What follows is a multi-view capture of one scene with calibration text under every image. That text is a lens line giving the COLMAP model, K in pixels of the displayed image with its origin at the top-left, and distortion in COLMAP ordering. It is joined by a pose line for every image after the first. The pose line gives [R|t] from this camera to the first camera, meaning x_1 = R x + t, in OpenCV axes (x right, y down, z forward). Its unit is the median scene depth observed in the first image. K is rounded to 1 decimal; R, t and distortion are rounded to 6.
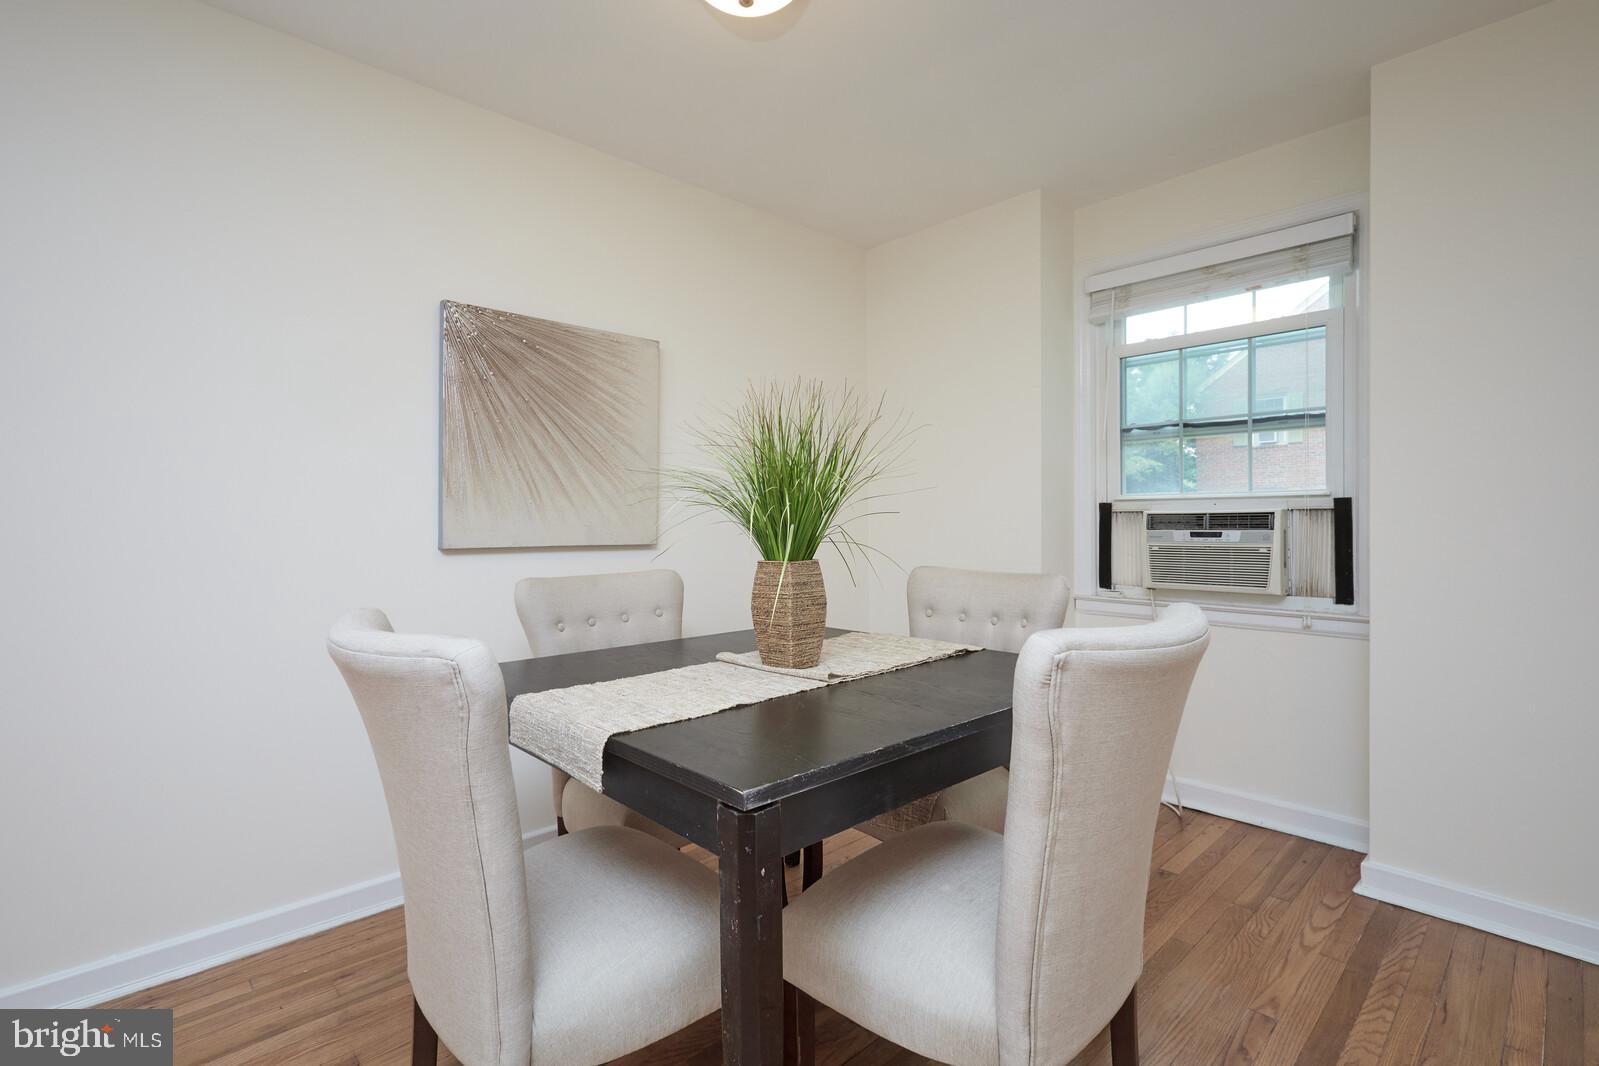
lens RADIAL K [[740.4, 0, 793.0], [0, 740.4, 524.4], [0, 0, 1]] dist [-0.002097, -0.000386]
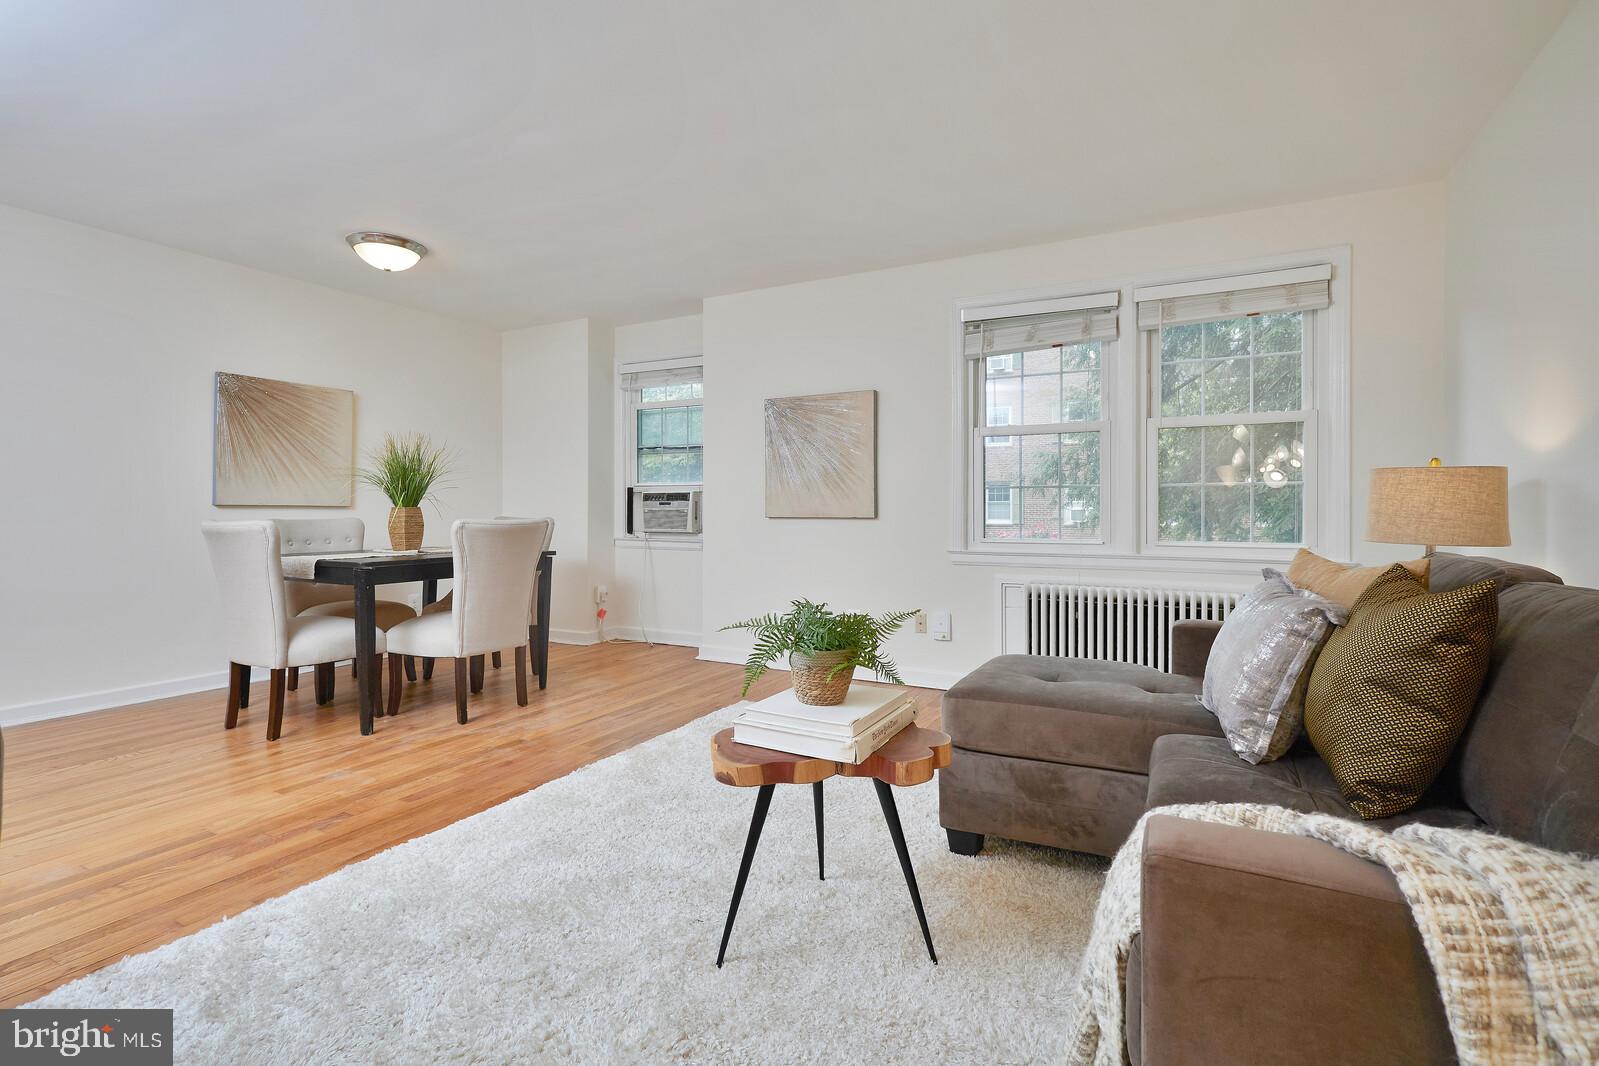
lens RADIAL K [[747.7, 0, 801.6], [0, 747.7, 509.3], [0, 0, 1]] dist [0.001103, -0.000149]
pose [[0.947183, 0.007074, 0.320616, 0.274193], [-0.005523, 0.999968, -0.005745, 0.039925], [-0.320647, 0.003671, 0.947192, -1.078848]]
